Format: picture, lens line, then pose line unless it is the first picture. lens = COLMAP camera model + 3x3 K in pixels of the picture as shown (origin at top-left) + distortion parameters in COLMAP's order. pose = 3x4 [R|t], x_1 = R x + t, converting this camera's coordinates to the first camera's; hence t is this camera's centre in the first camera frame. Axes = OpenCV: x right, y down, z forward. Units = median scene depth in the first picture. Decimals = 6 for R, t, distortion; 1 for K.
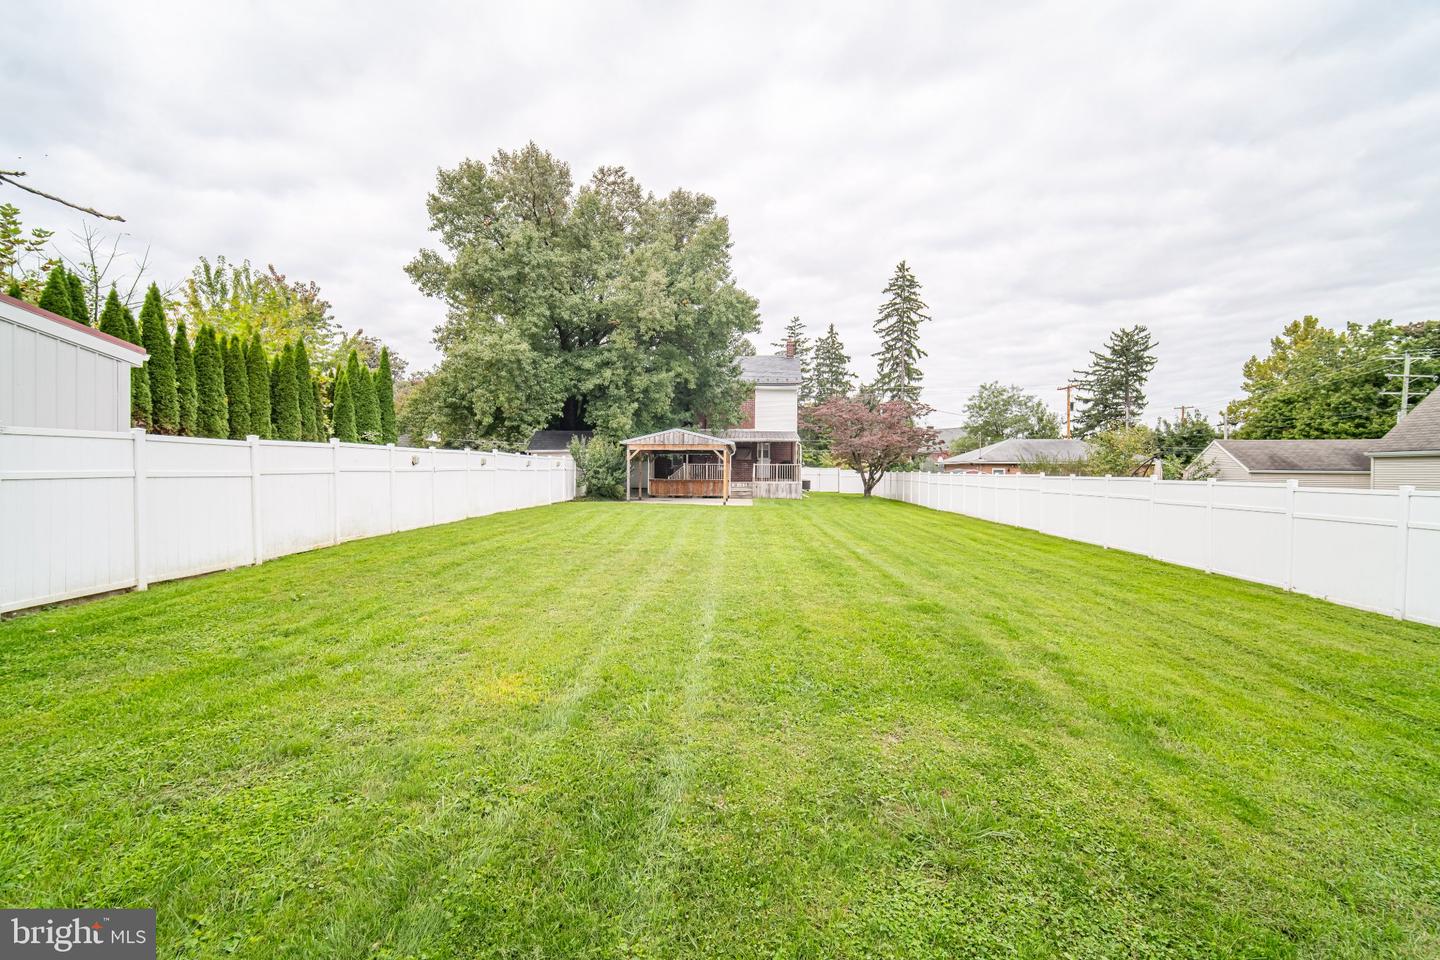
lens RADIAL K [[626.1, 0, 706.8], [0, 626.1, 495.1], [0, 0, 1]] dist [-0.001998, -0.000991]
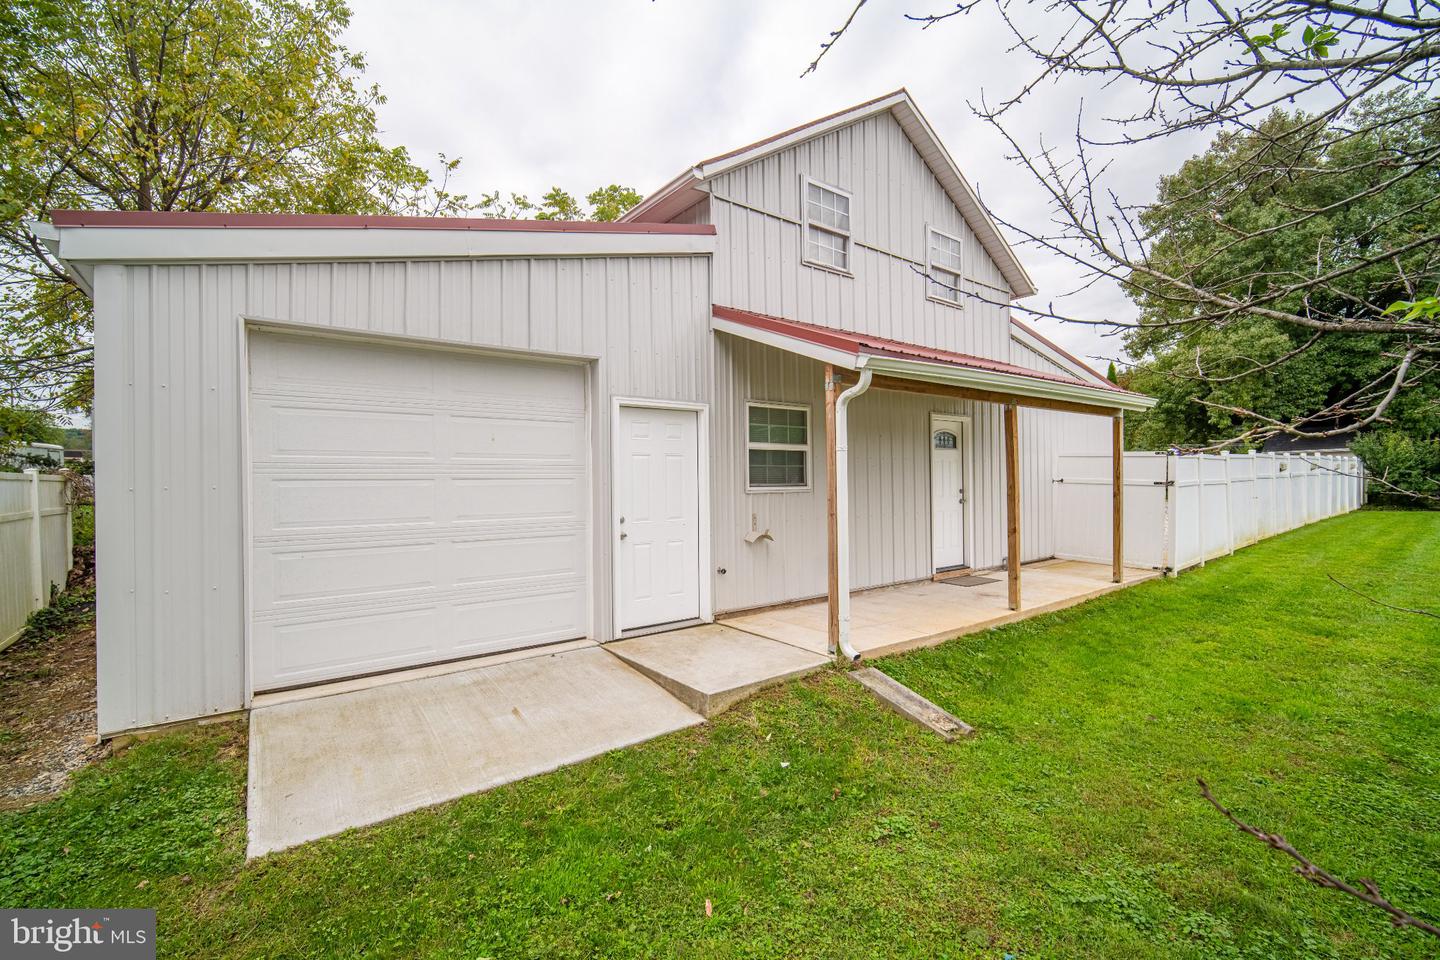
lens RADIAL K [[626.1, 0, 723.9], [0, 626.1, 486.0], [0, 0, 1]] dist [-0.001998, -0.000991]
pose [[0.654814, -0.006327, -0.755763, -0.132887], [-0.012681, 0.999732, -0.019357, 0.003899], [0.755683, 0.022259, 0.654559, -0.184440]]
